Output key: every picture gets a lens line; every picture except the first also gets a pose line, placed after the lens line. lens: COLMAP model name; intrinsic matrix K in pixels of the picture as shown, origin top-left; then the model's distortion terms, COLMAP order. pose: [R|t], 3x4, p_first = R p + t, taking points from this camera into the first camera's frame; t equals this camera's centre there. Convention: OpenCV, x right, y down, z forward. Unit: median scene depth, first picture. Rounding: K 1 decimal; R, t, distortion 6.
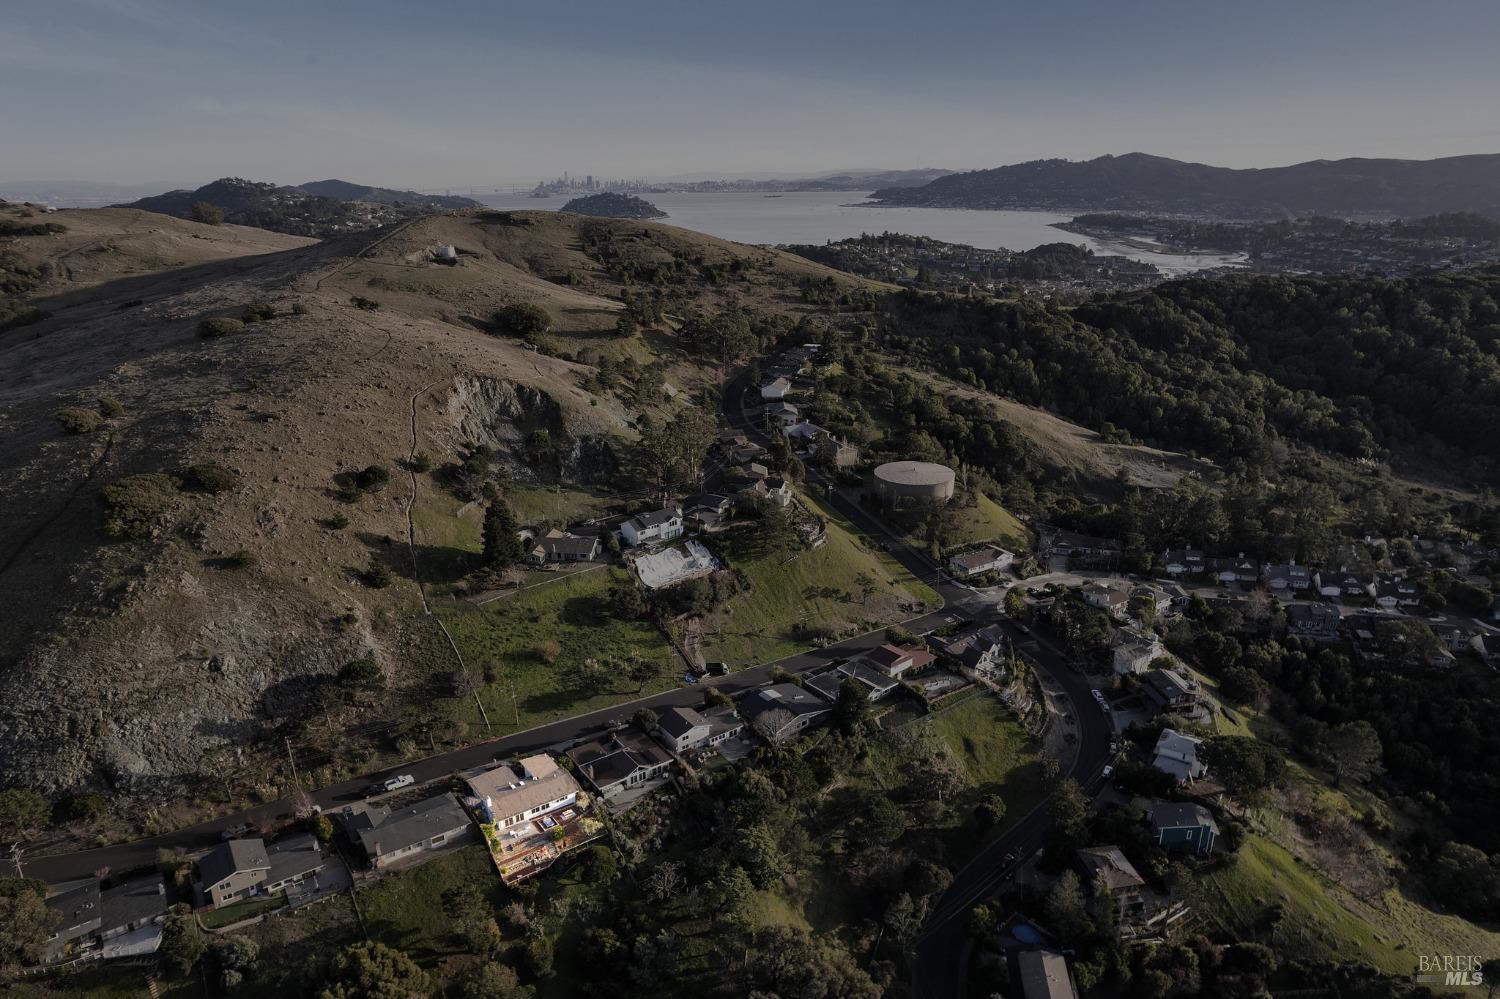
lens RADIAL K [[977.9, 0, 750.0], [0, 977.9, 499.5], [0, 0, 1]] dist [-0.089396, 0.075572]
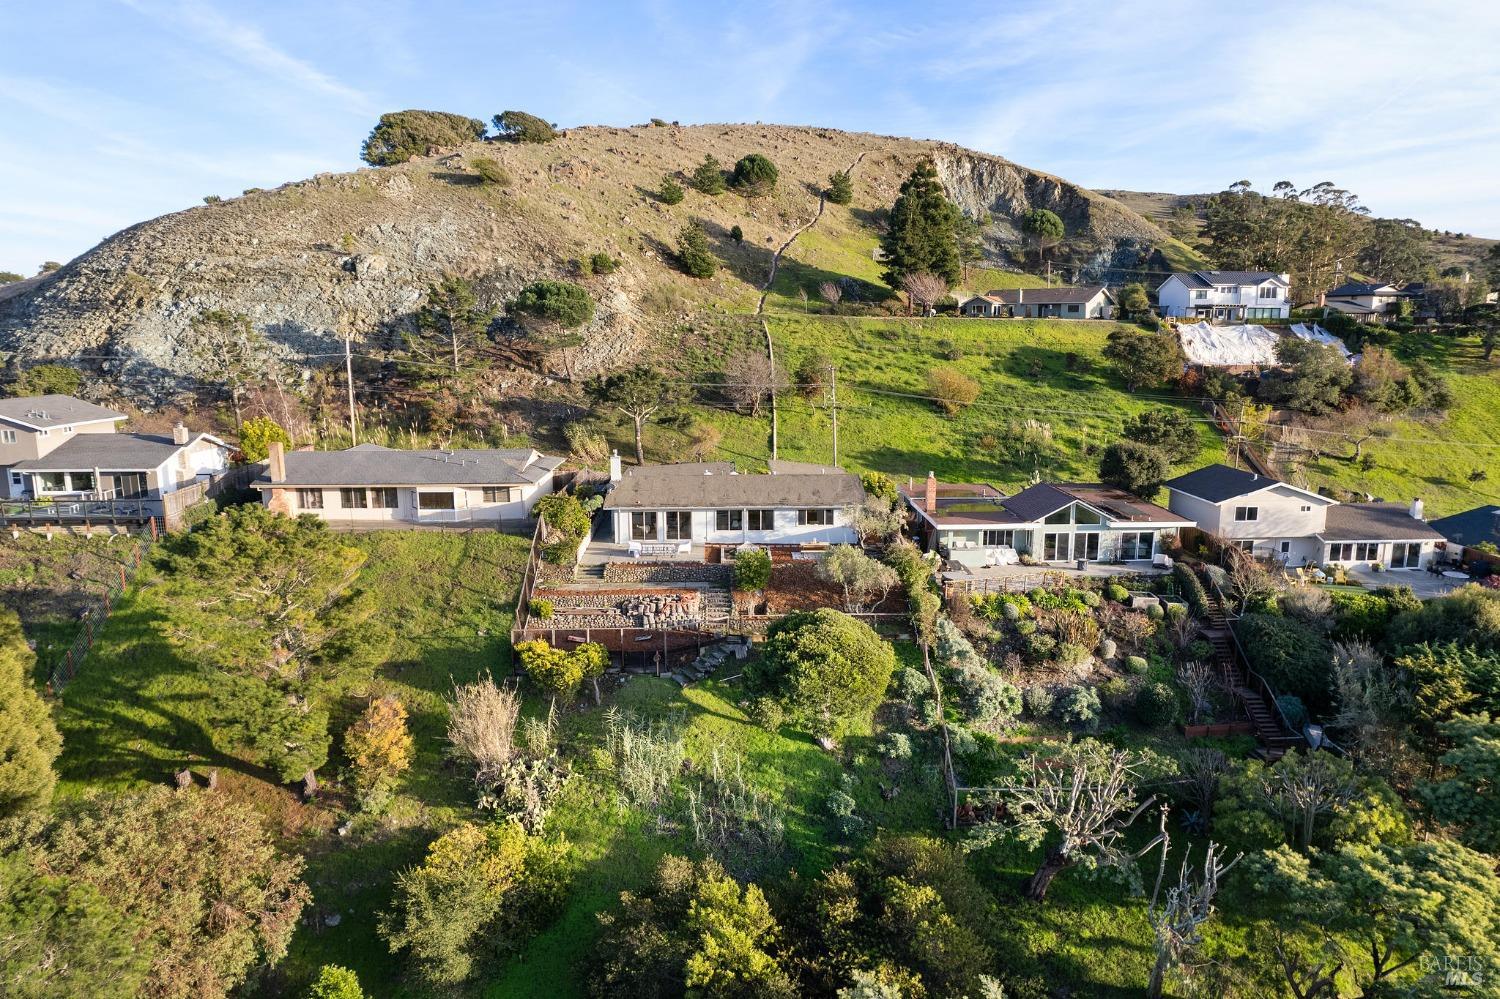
lens RADIAL K [[977.9, 0, 750.0], [0, 977.9, 499.5], [0, 0, 1]] dist [-0.089396, 0.075572]
pose [[0.832942, 0.117715, -0.540695, -0.026540], [-0.197500, 0.975998, -0.091764, 0.259967], [0.516915, 0.183222, 0.836199, 0.546175]]
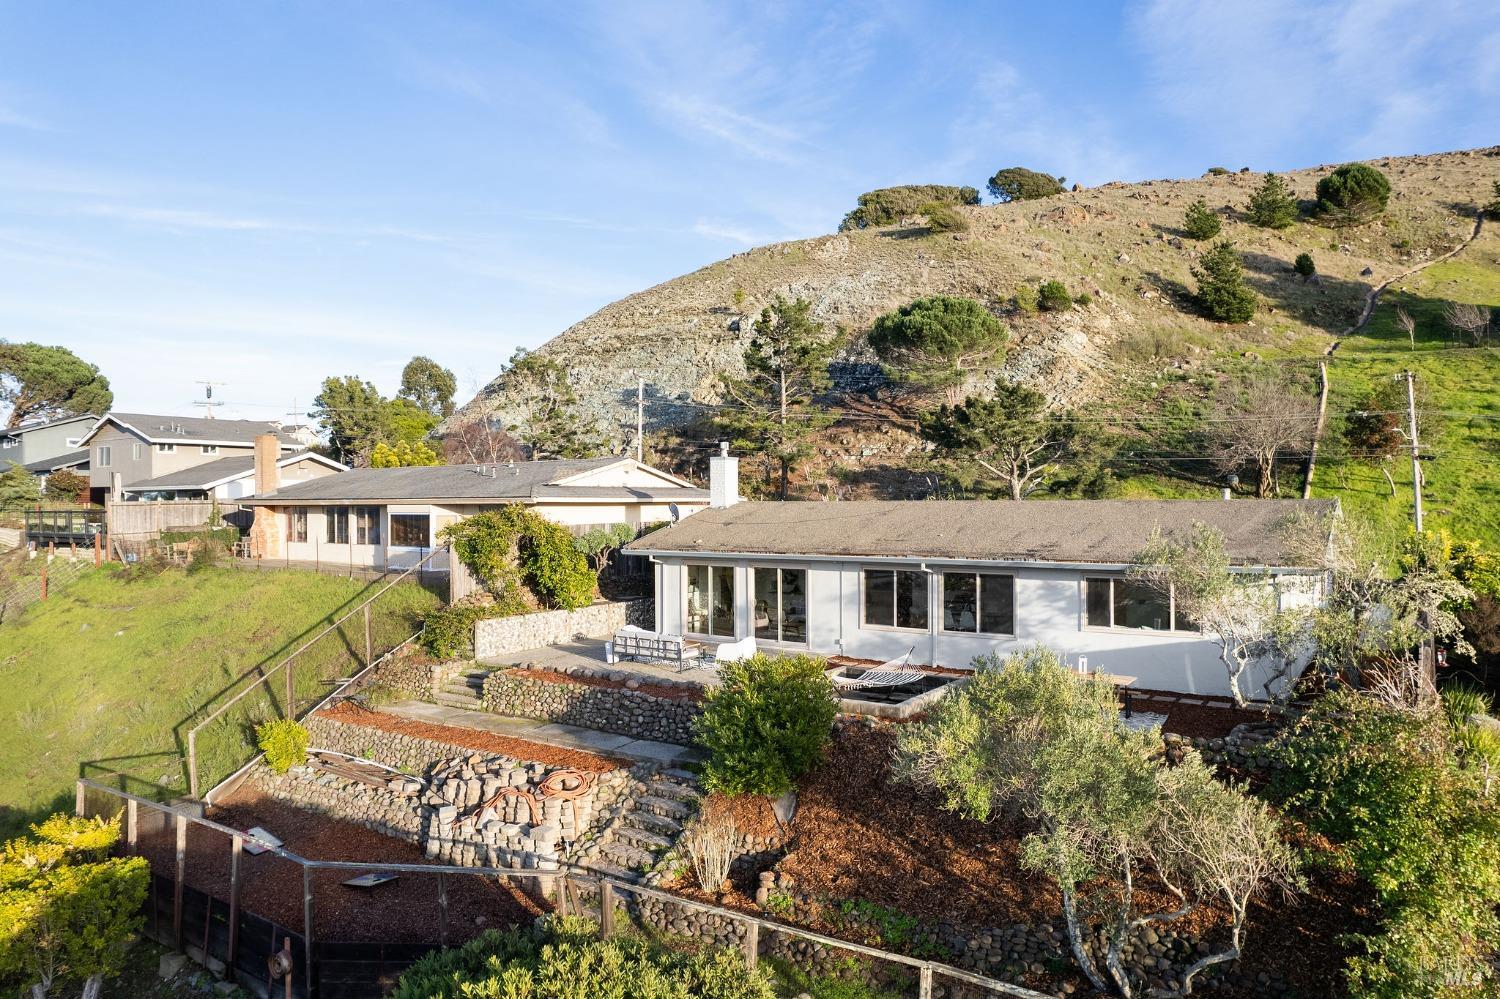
lens RADIAL K [[977.9, 0, 750.0], [0, 977.9, 499.5], [0, 0, 1]] dist [-0.089396, 0.075572]
pose [[0.346462, 0.015364, -0.937938, -0.088043], [-0.312611, 0.944602, -0.100002, 0.247318], [0.884442, 0.327857, 0.332072, 0.716884]]
